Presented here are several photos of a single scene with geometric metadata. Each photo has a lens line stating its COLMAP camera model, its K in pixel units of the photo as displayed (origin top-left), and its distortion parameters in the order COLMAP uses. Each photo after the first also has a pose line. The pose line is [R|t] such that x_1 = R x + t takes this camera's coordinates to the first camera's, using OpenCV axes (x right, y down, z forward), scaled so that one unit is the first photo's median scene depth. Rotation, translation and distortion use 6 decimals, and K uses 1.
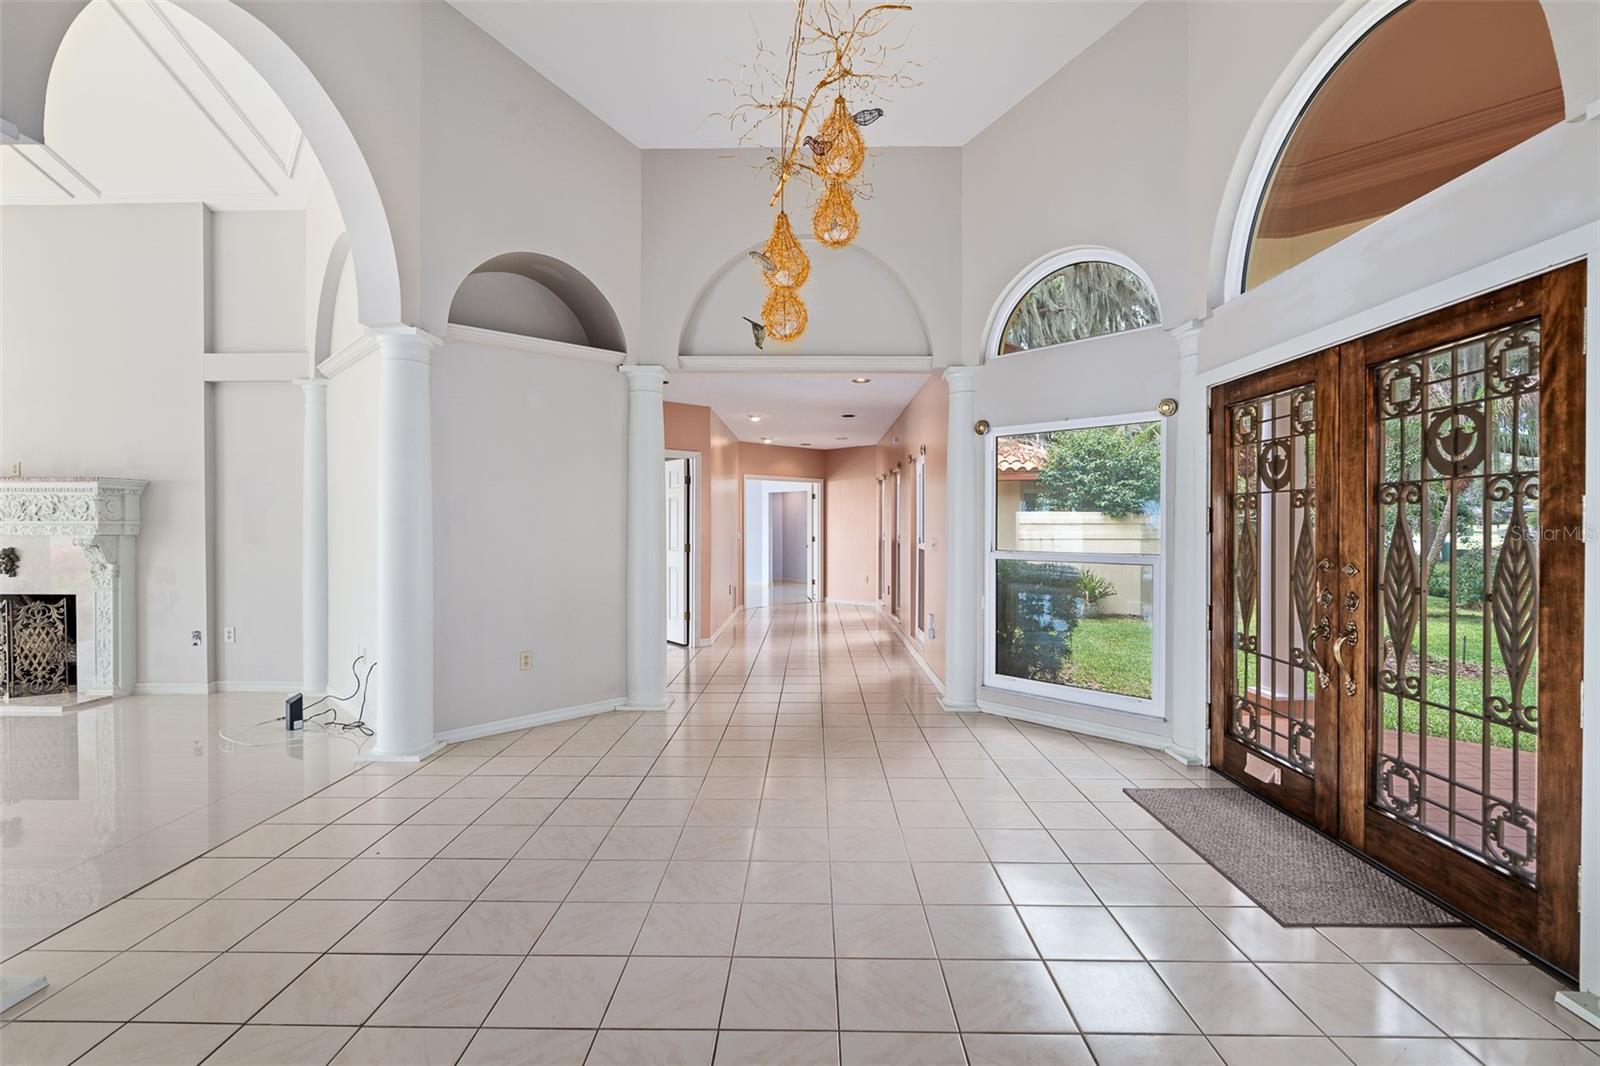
lens RADIAL K [[723.0, 0, 808.0], [0, 723.0, 532.7], [0, 0, 1]] dist [-0.004474, 0.000110]
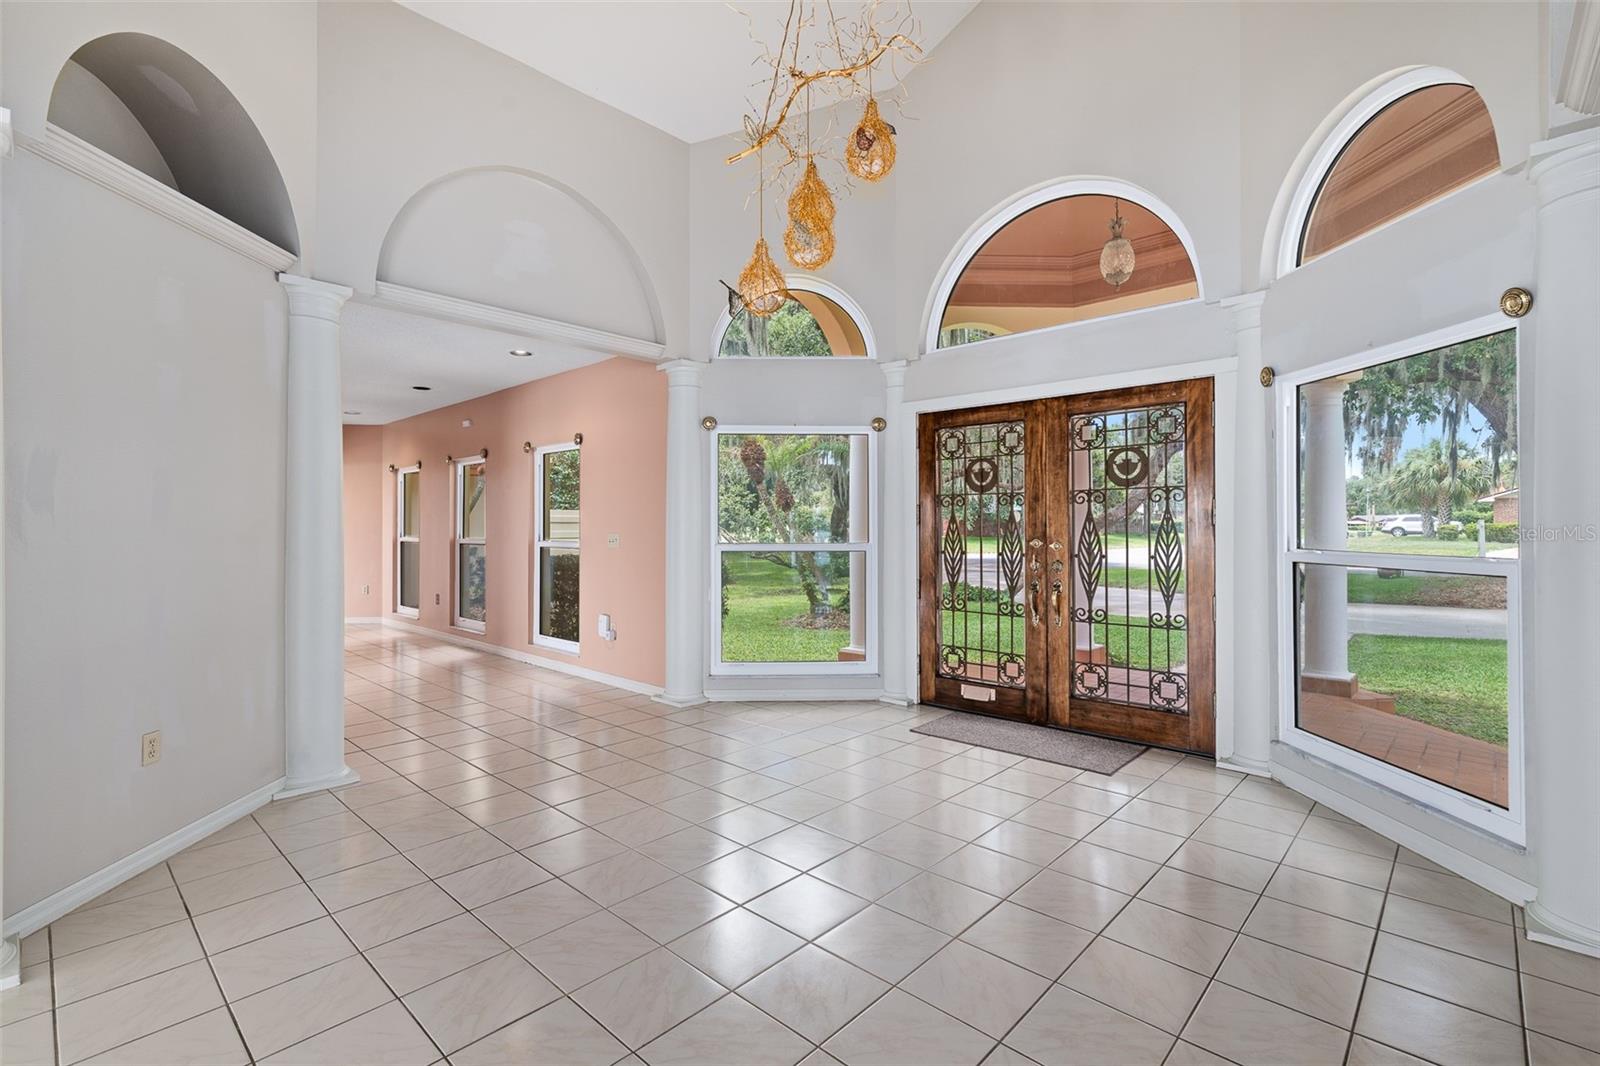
lens RADIAL K [[723.0, 0, 827.9], [0, 723.0, 521.4], [0, 0, 1]] dist [-0.004474, 0.000110]
pose [[0.664022, 0.003959, 0.747702, -0.699586], [0.009651, 0.999857, -0.013865, 0.015592], [-0.747650, 0.016422, 0.663889, 0.328949]]
